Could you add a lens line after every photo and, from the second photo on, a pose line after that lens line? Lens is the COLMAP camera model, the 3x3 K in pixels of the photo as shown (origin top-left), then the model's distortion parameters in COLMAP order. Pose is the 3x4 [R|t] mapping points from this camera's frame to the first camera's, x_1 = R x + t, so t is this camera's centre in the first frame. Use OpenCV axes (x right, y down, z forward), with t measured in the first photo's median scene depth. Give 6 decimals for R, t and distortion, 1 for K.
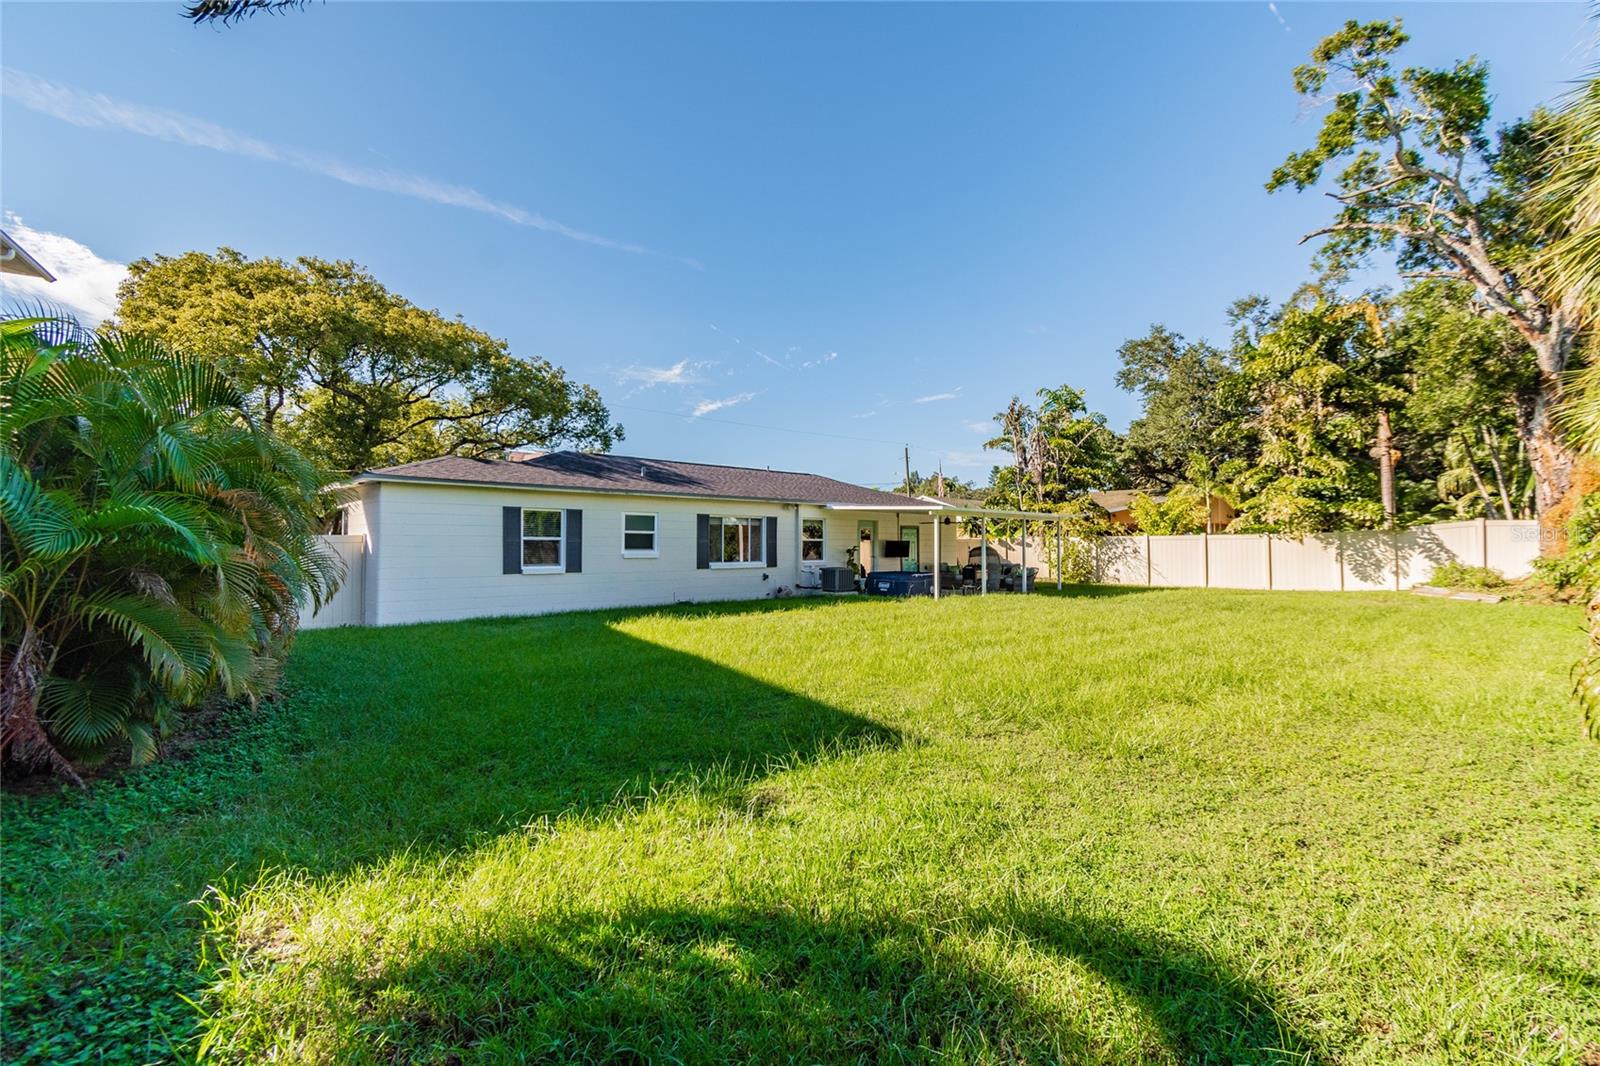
lens RADIAL K [[709.1, 0, 794.0], [0, 709.1, 533.7], [0, 0, 1]] dist [-0.000534, -0.000861]
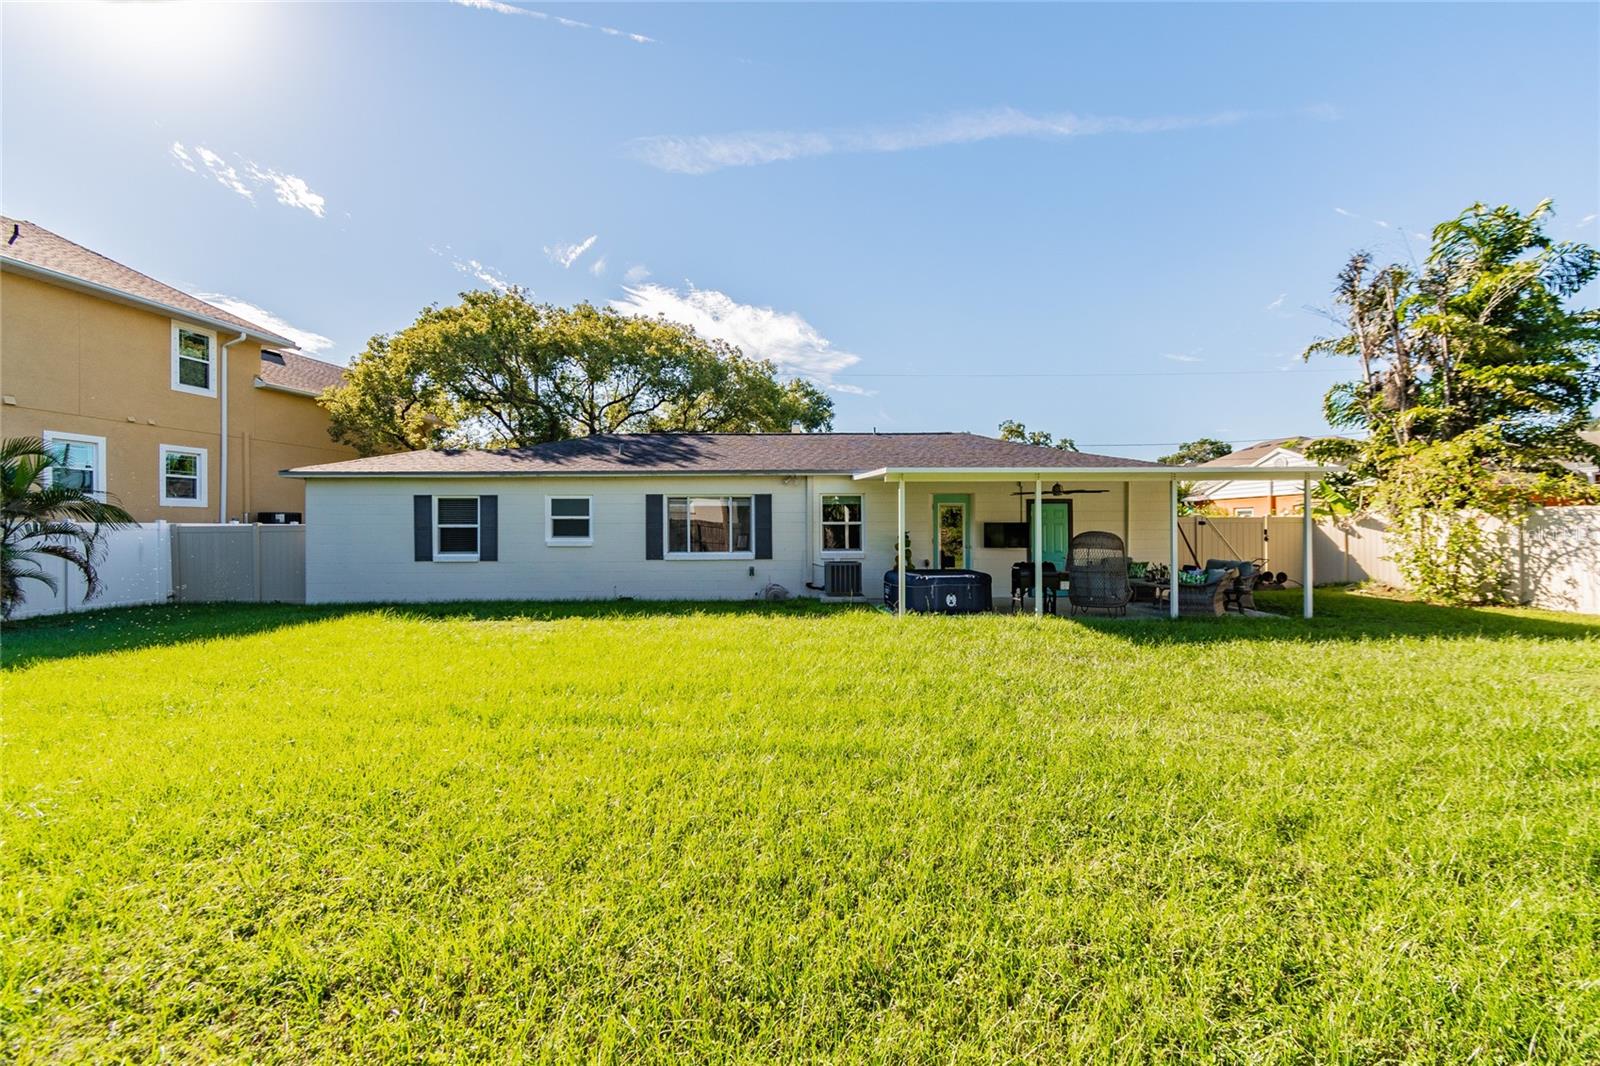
lens RADIAL K [[709.1, 0, 793.6], [0, 709.1, 536.5], [0, 0, 1]] dist [-0.000534, -0.000861]
pose [[0.753340, 0.000589, -0.657631, 0.493100], [0.016914, 0.999651, 0.020271, 0.007042], [0.657413, -0.026394, 0.753068, 0.433008]]
